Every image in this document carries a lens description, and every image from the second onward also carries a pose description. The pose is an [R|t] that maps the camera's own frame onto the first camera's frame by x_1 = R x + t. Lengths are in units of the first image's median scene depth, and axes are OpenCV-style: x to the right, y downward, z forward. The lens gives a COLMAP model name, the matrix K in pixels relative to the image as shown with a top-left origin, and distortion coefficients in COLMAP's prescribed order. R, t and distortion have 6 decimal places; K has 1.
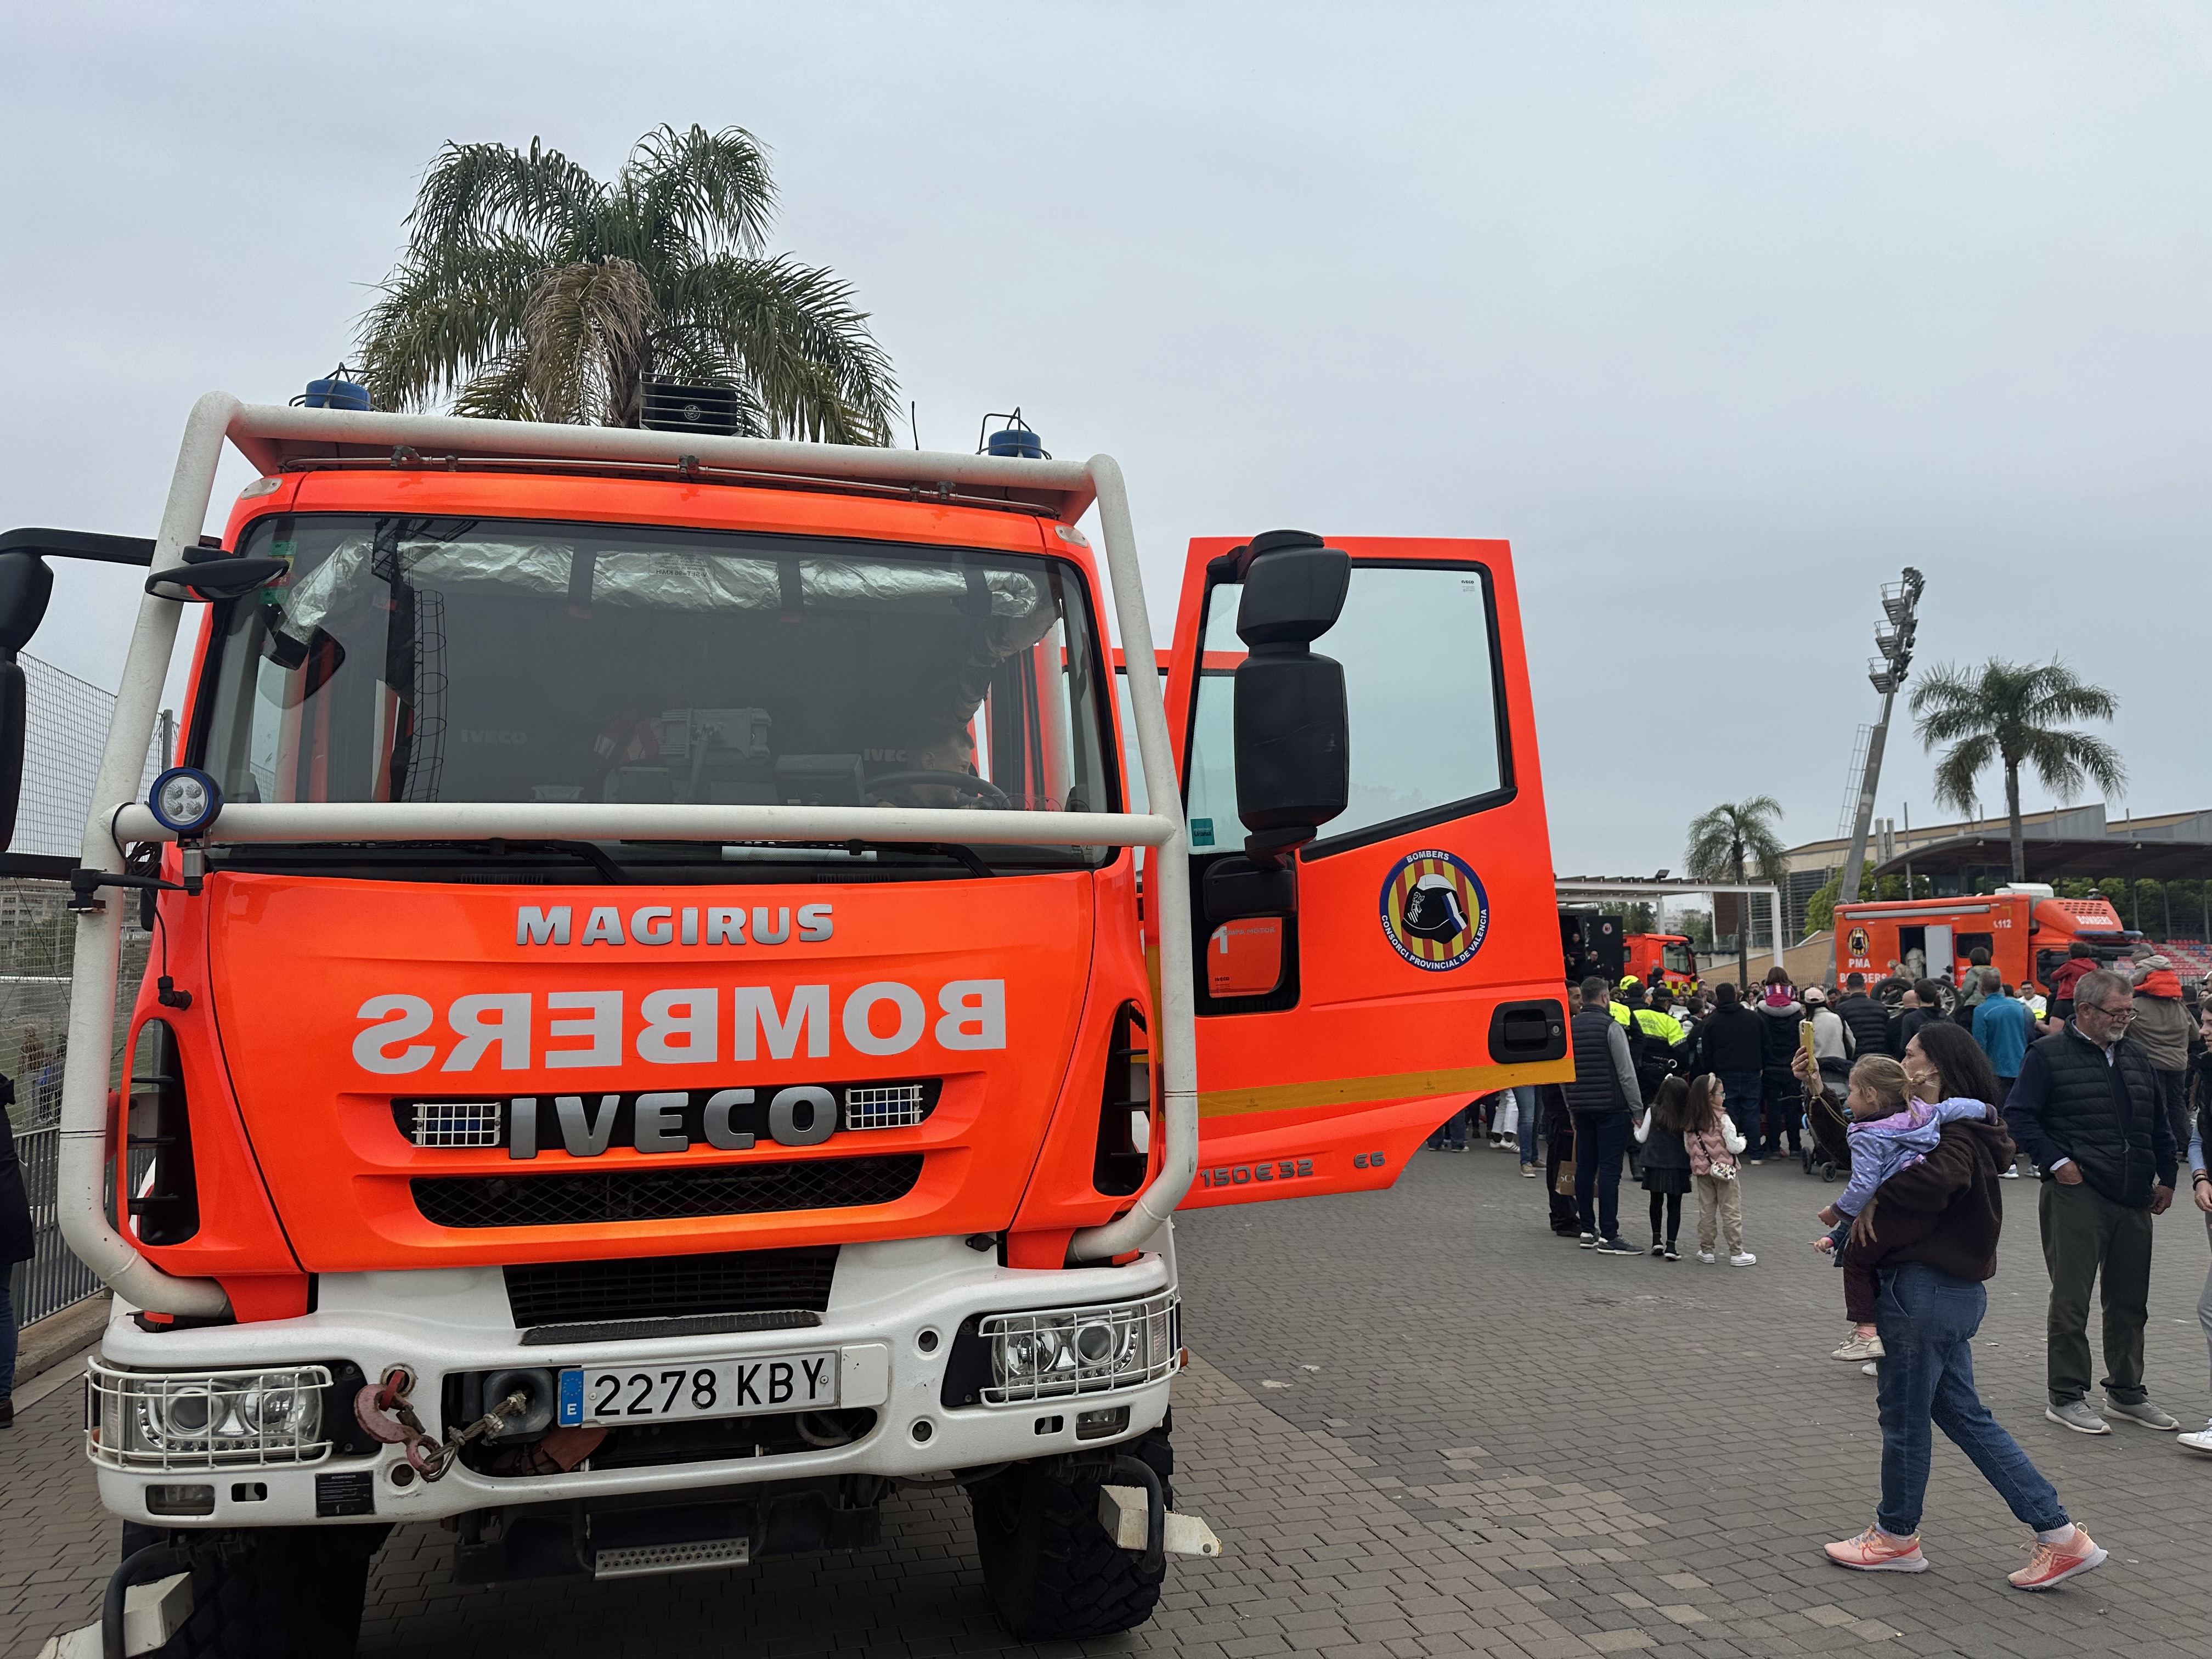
lens RADIAL K [[1549.1, 0, 1102.6], [0, 1549.1, 820.5], [0, 0, 1]] dist [0.052325, -0.062785]
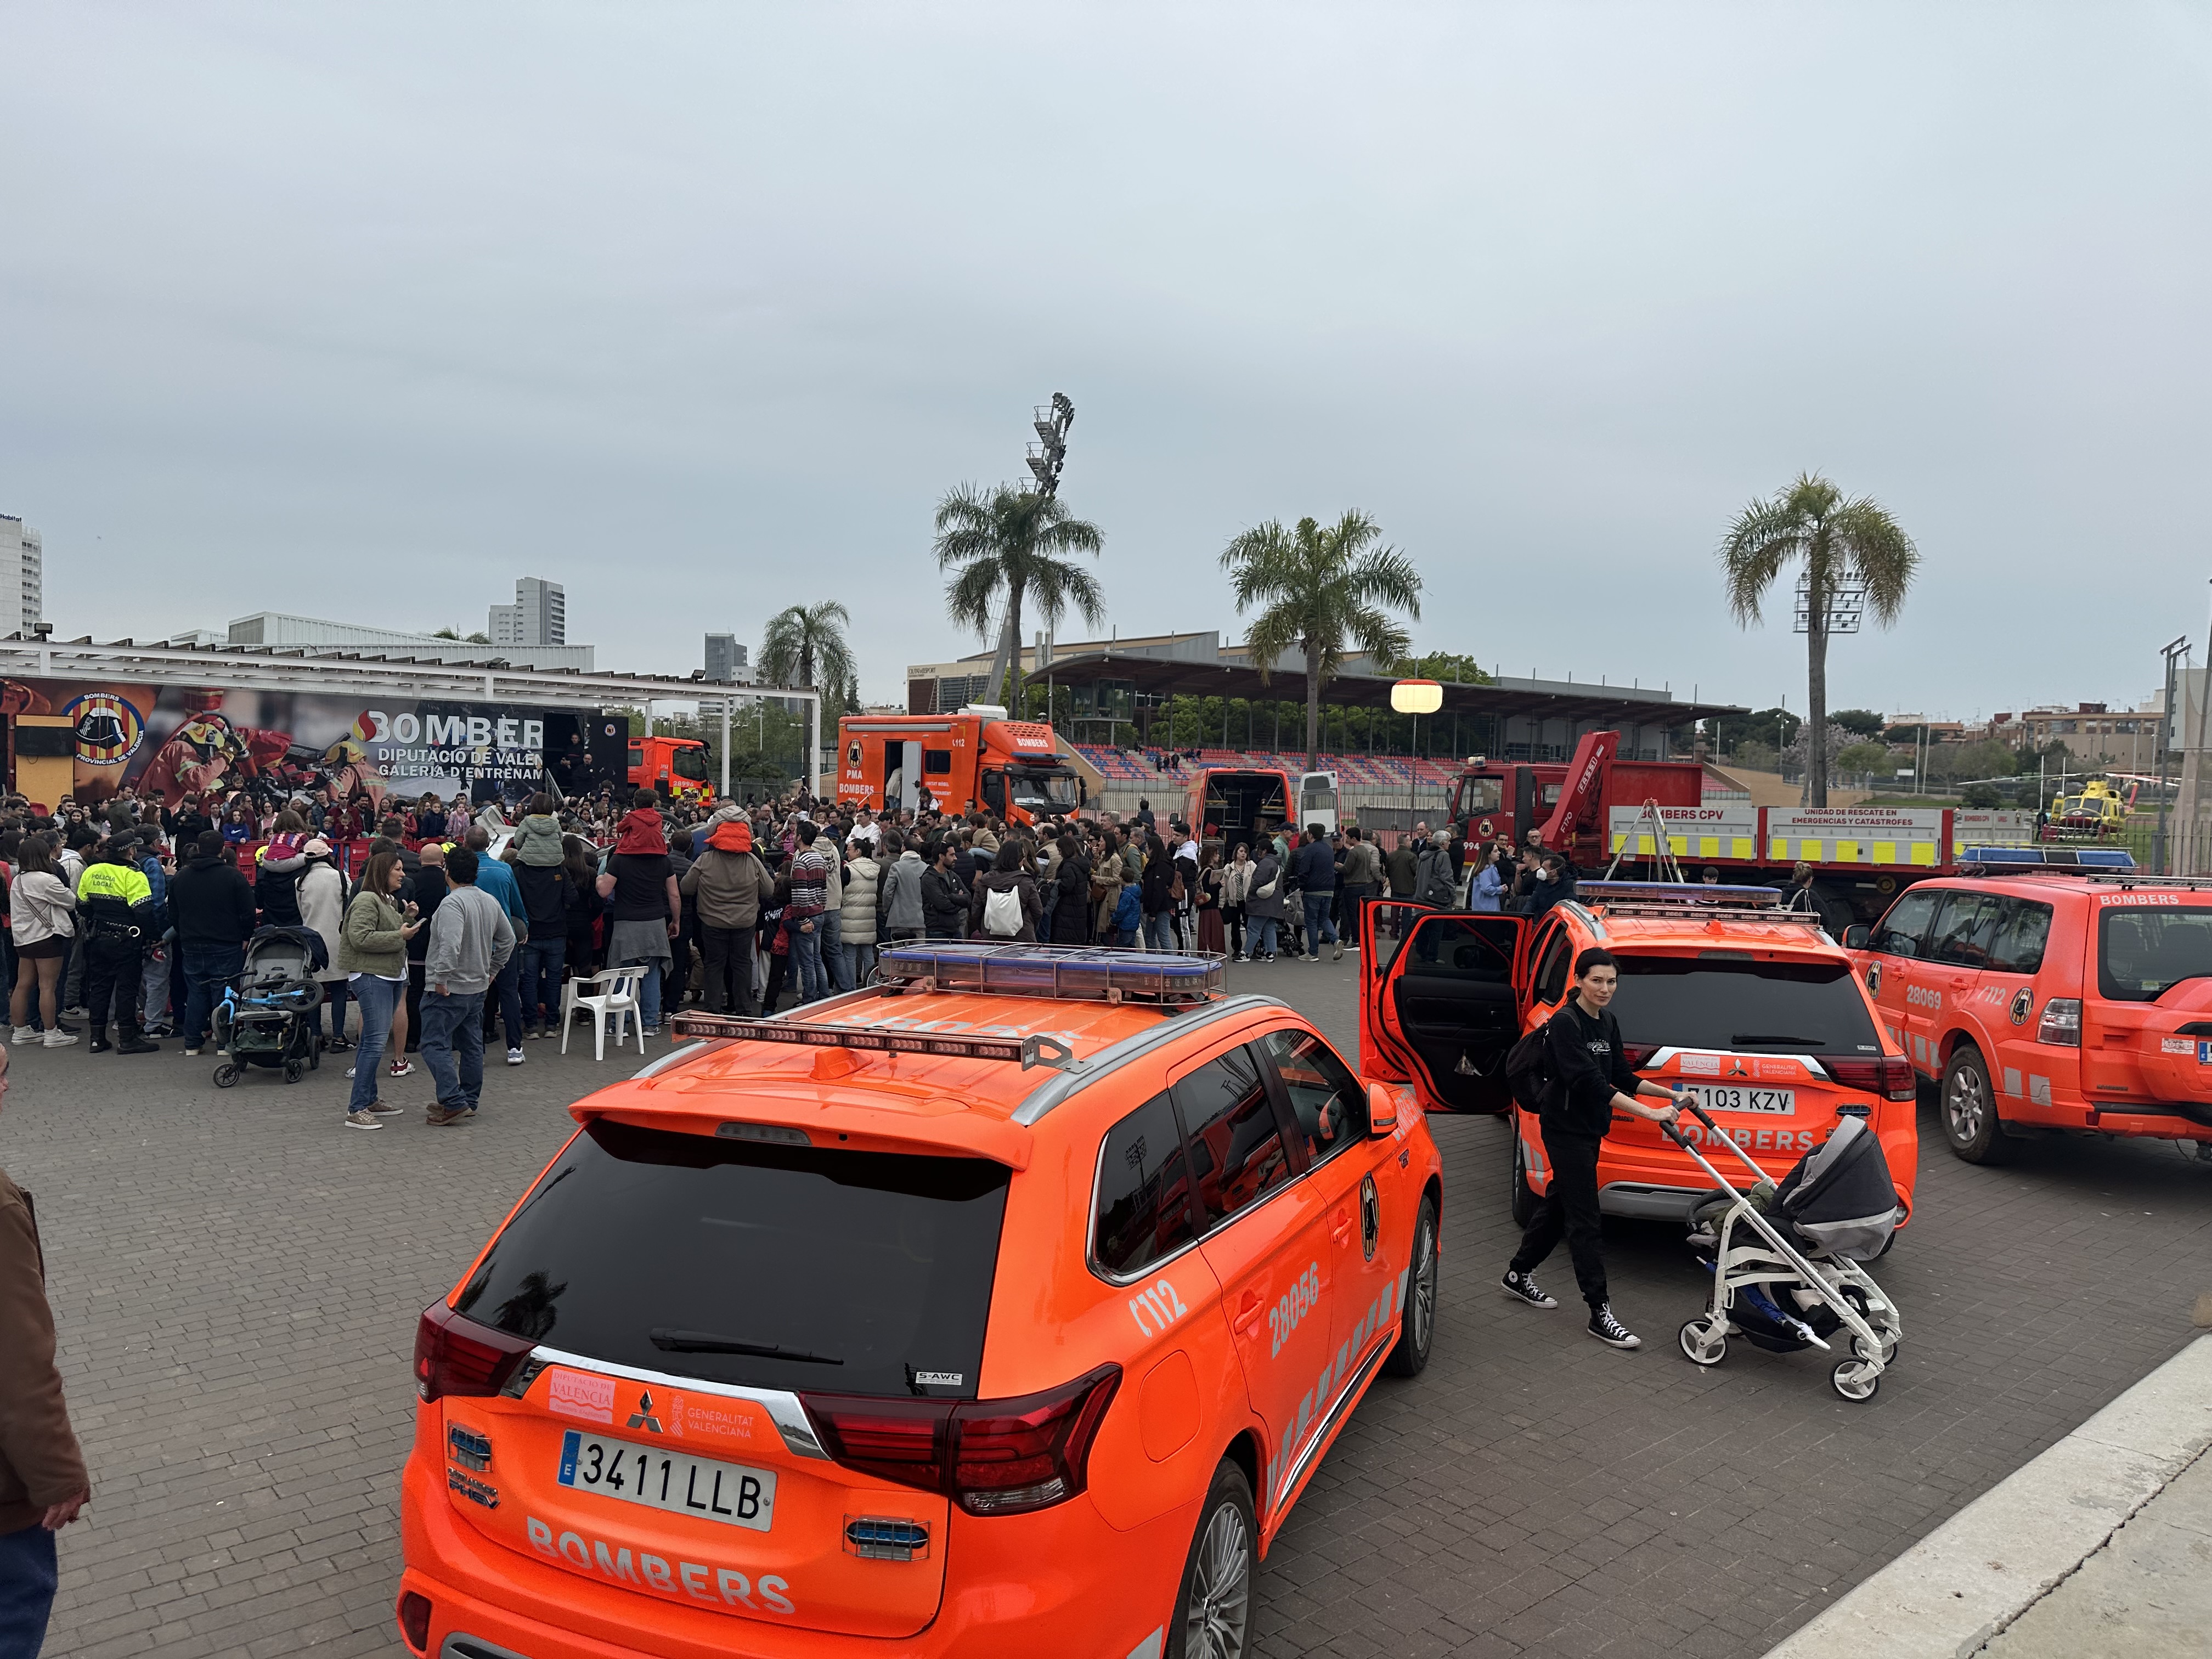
lens RADIAL K [[1525.9, 0, 1100.3], [0, 1525.9, 846.6], [0, 0, 1]] dist [0.141972, -0.238427]
pose [[0.894497, 0.003814, 0.447057, 0.170220], [-0.073530, 0.987601, 0.138698, -0.011726], [-0.440985, -0.156937, 0.883687, 0.036840]]
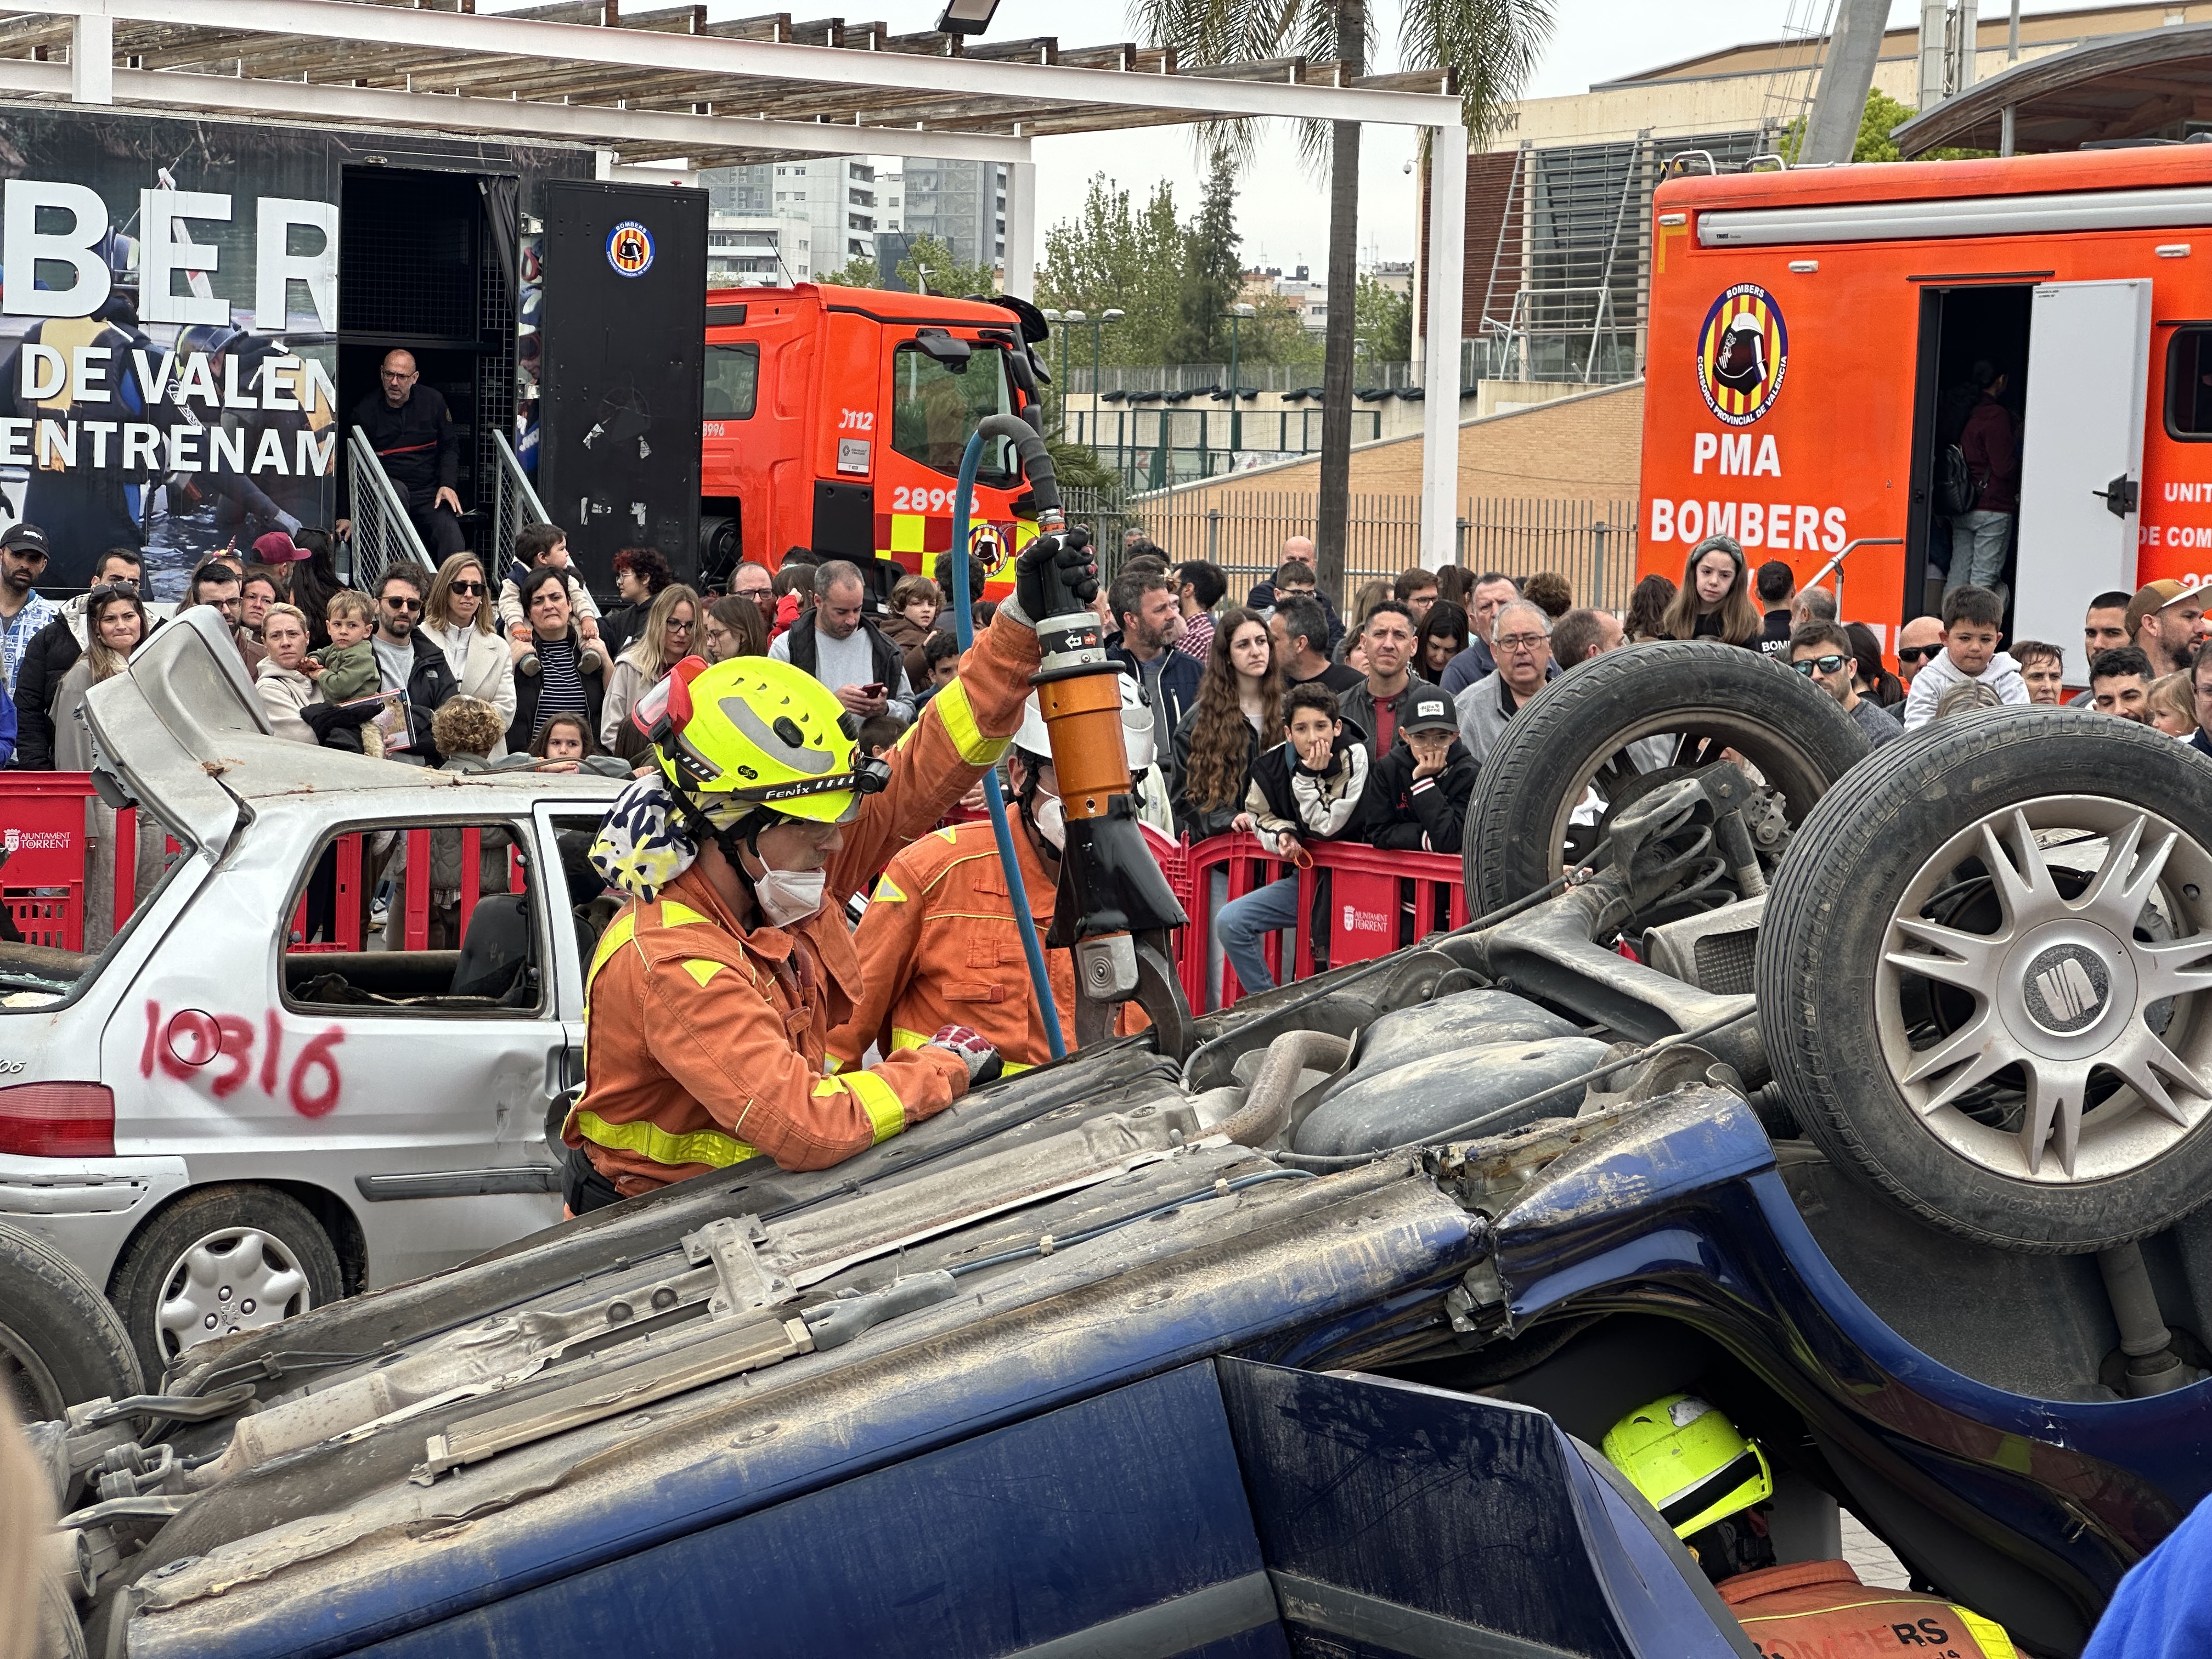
lens RADIAL K [[4909.6, 0, 1106.0], [0, 4909.6, 829.5], [0, 0, 1]] dist [0.176137, 0.703472]
pose [[0.955239, 0.006199, 0.295770, 0.192077], [-0.058863, 0.983772, 0.169491, 0.031022], [-0.289920, -0.179314, 0.940103, 0.362903]]
